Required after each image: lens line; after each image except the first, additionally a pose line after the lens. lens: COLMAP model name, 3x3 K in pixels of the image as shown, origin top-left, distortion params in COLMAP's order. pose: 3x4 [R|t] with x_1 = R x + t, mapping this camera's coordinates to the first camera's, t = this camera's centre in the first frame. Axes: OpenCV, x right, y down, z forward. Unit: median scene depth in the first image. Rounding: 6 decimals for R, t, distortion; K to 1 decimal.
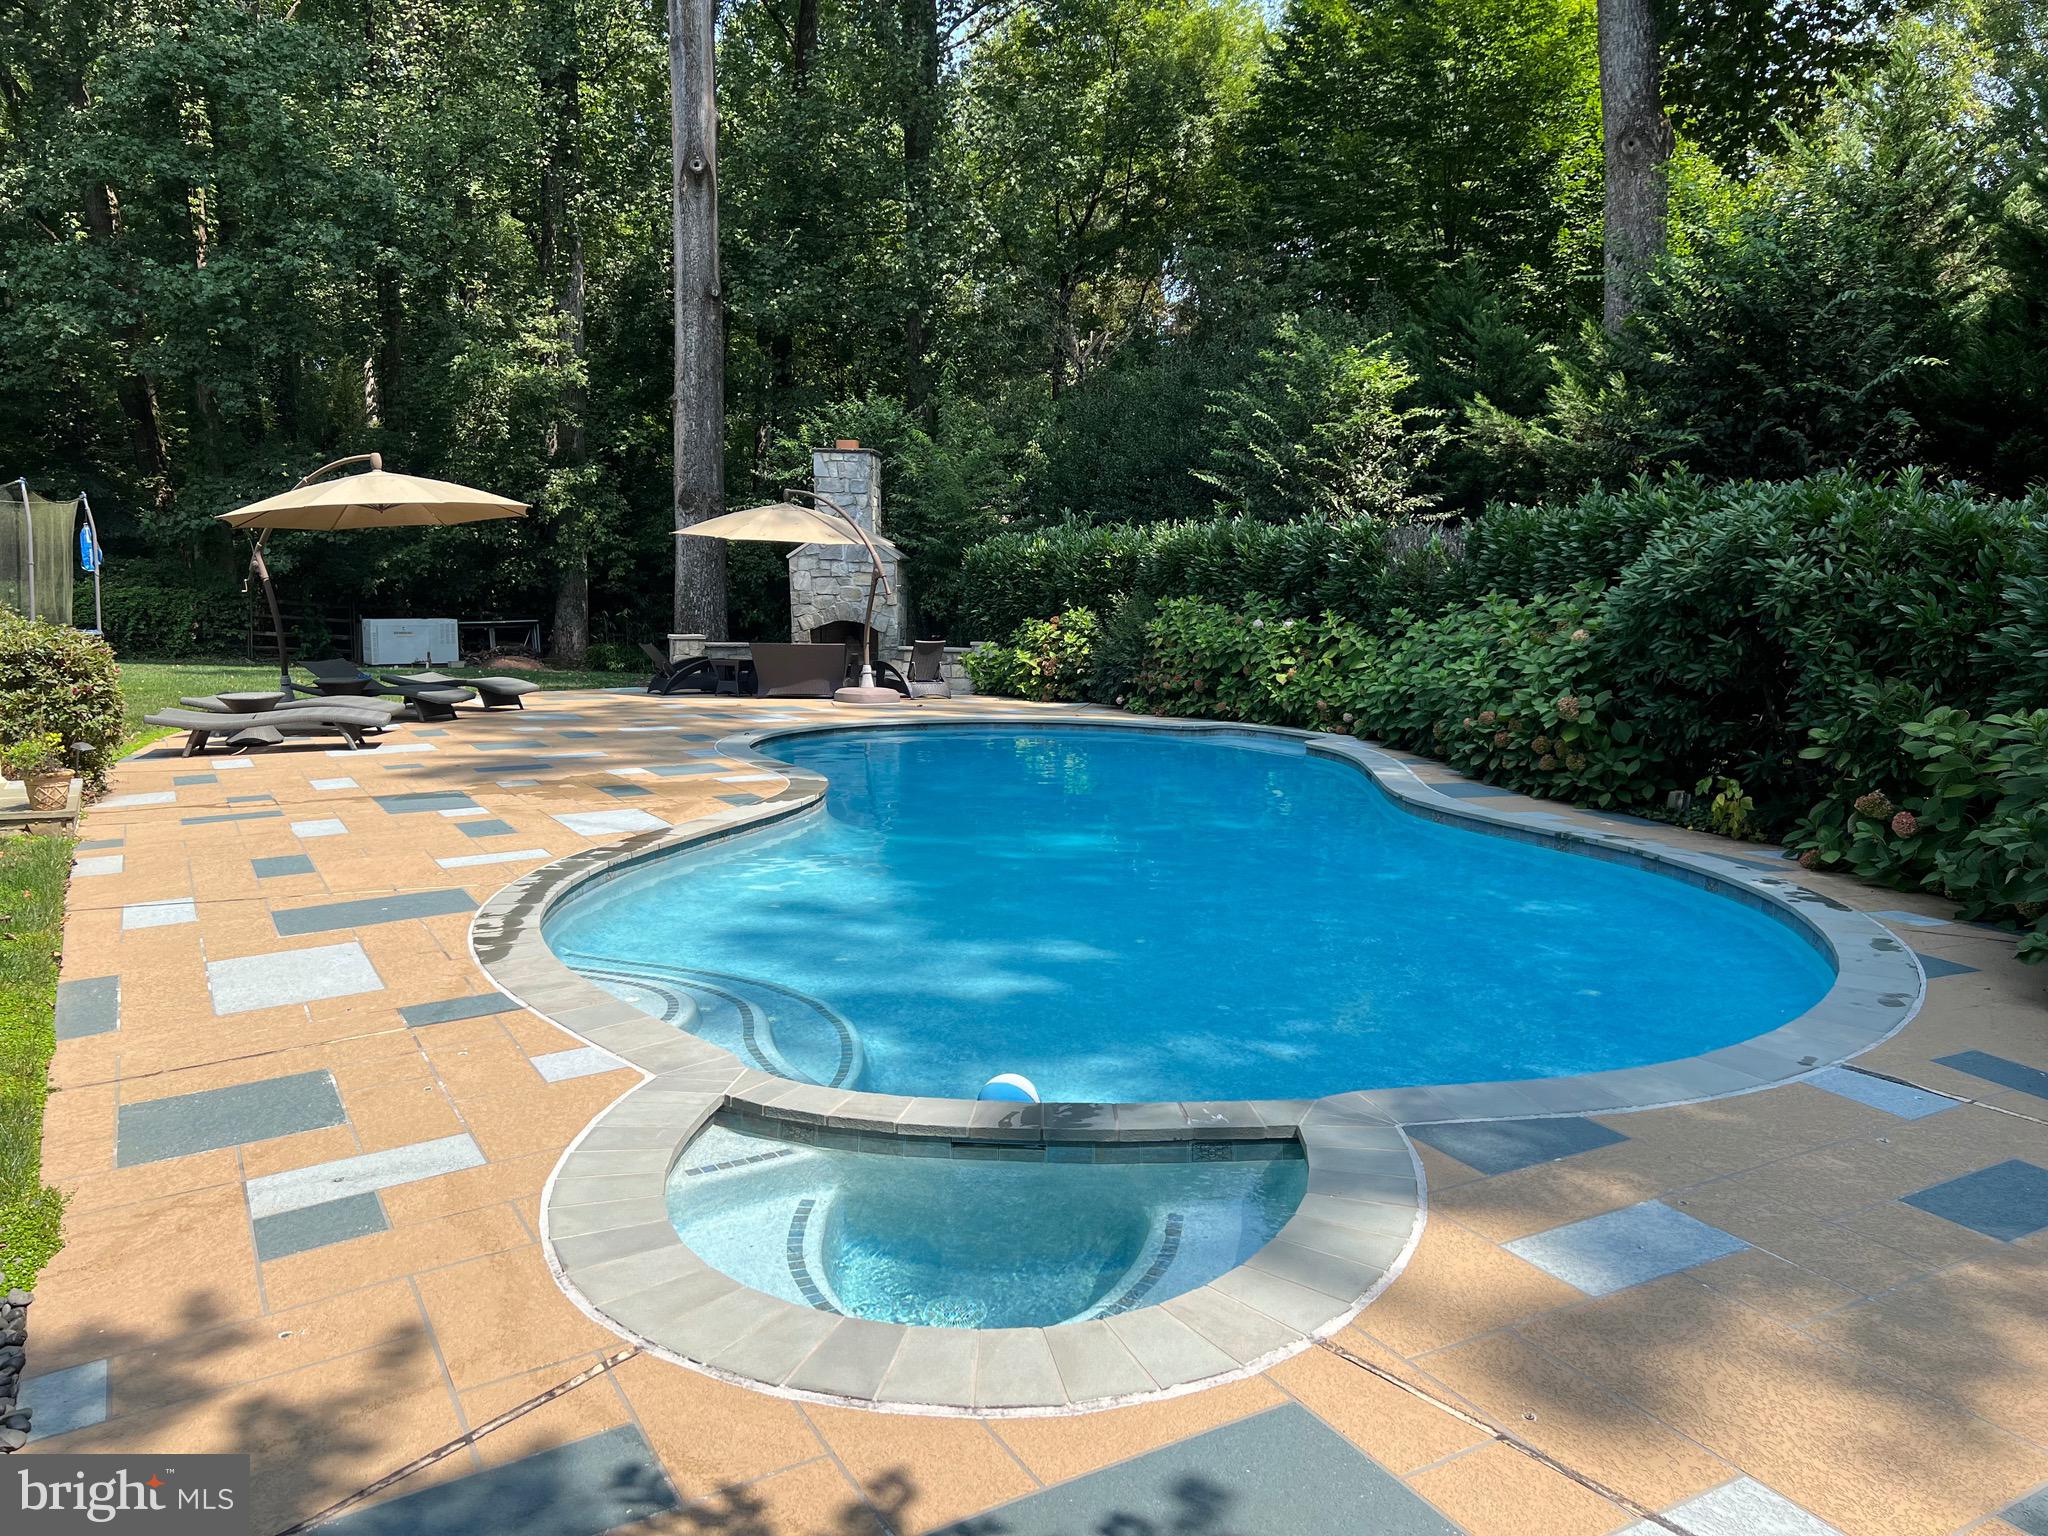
lens RADIAL K [[1560.1, 0, 1026.9], [0, 1560.1, 771.7], [0, 0, 1]] dist [0.050660, -0.058603]
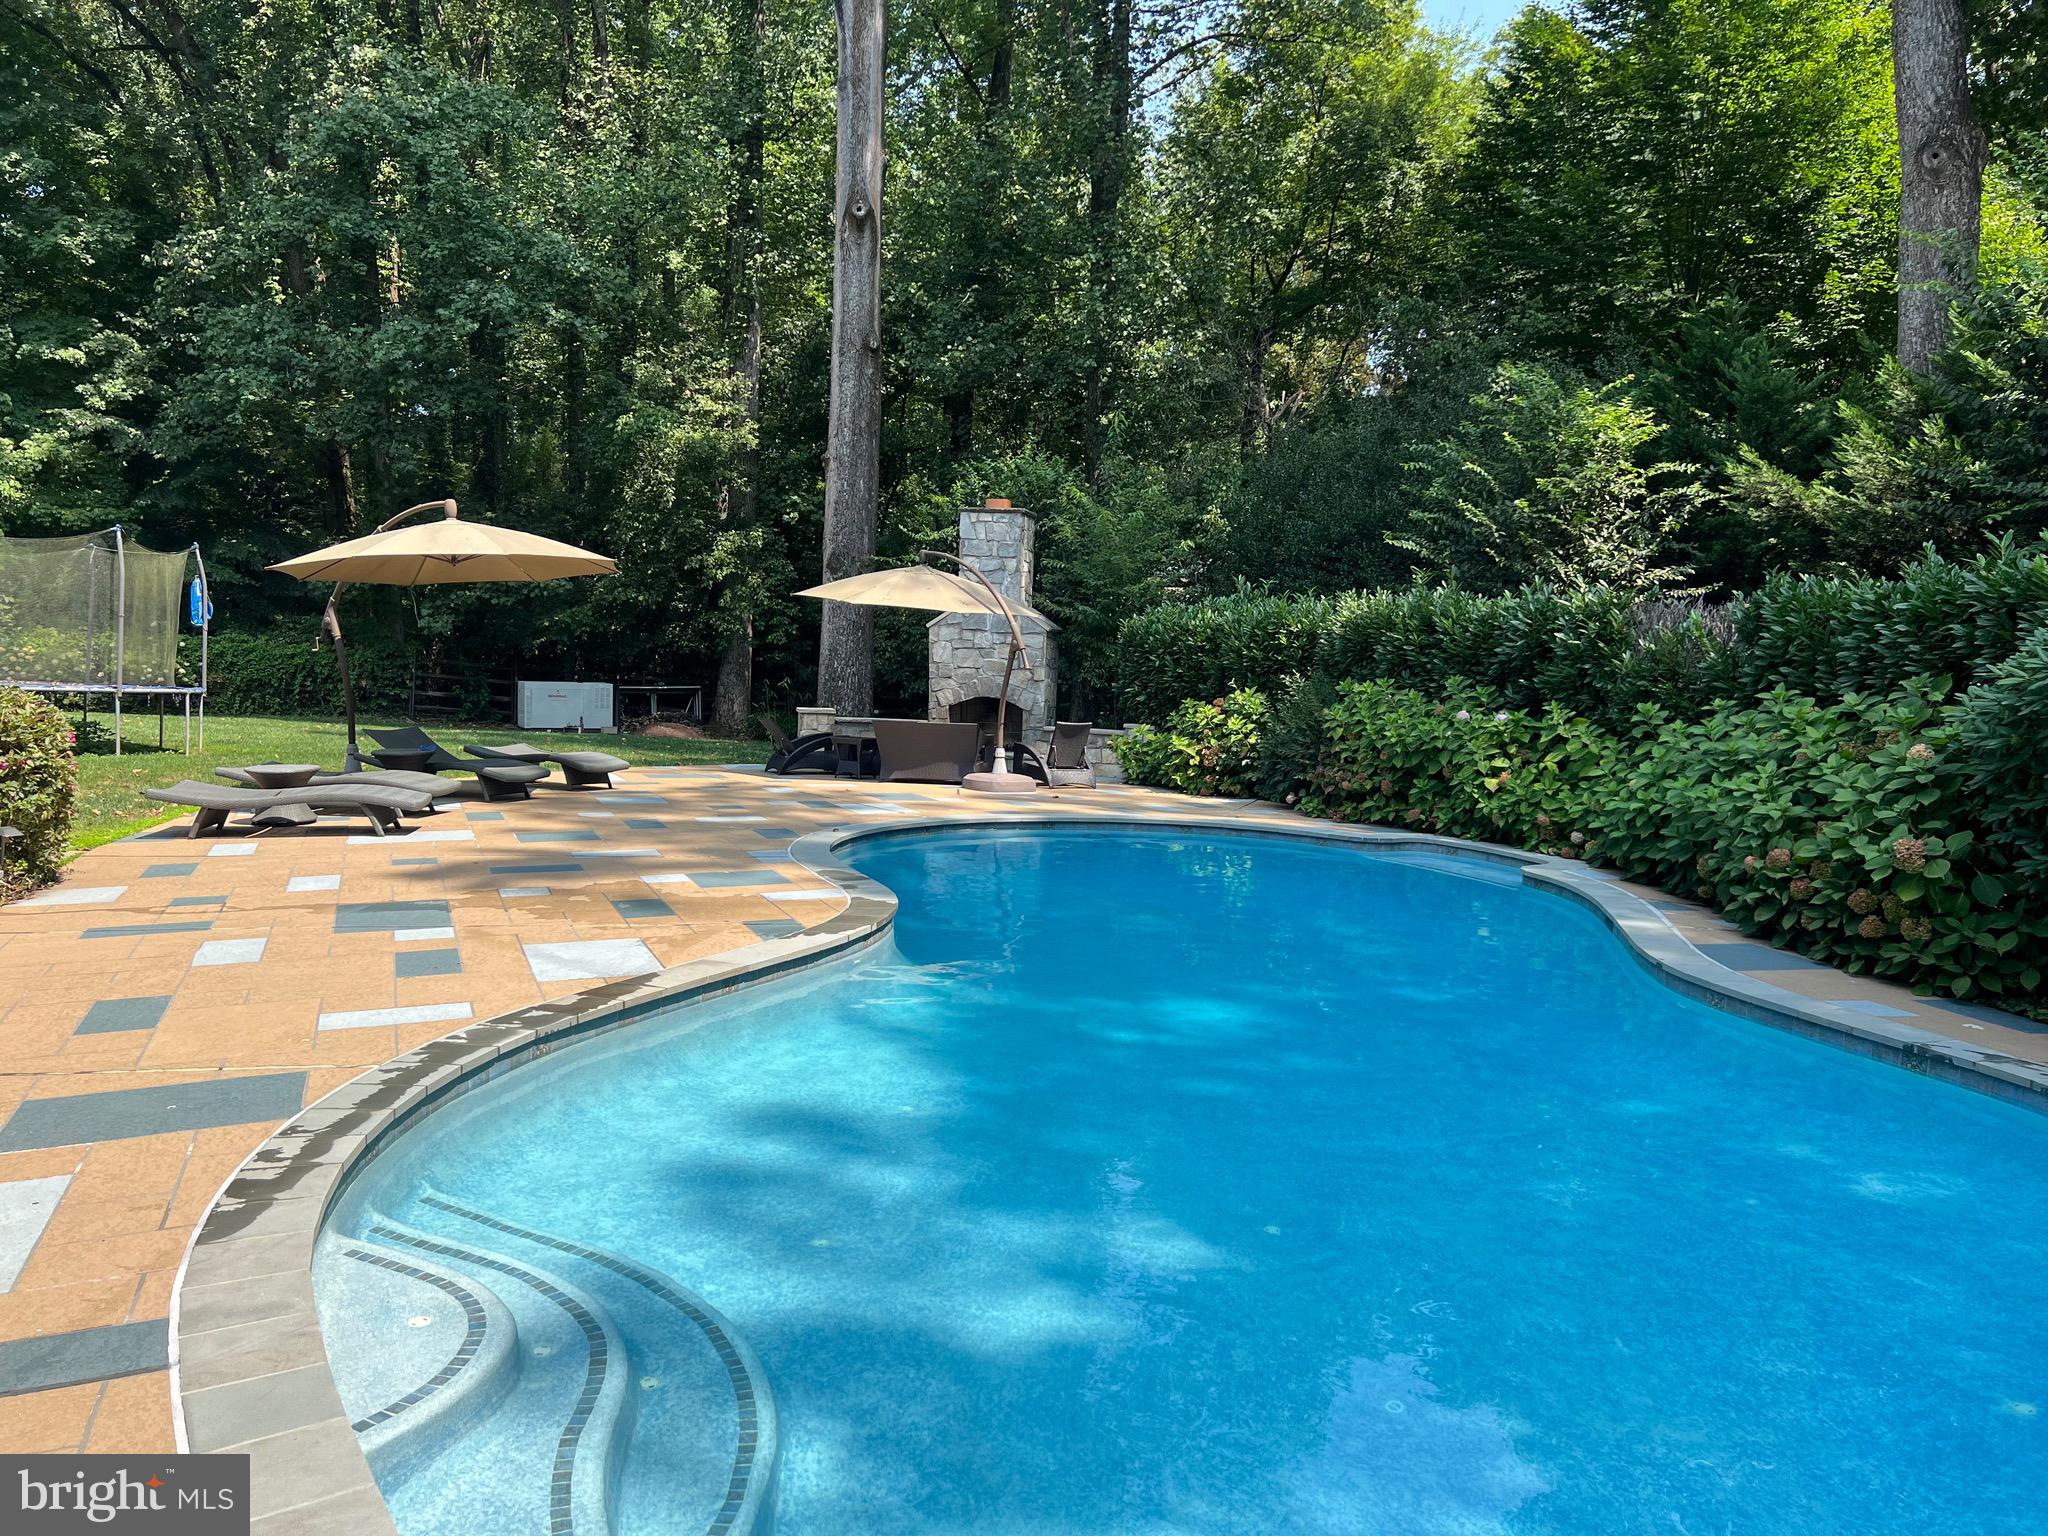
lens RADIAL K [[1560.1, 0, 1005.2], [0, 1560.1, 768.7], [0, 0, 1]] dist [0.050660, -0.058603]
pose [[0.990383, 0.032764, -0.134420, 0.016728], [-0.039169, 0.998206, -0.045283, -0.015787], [0.132695, 0.050112, 0.989889, 0.119193]]
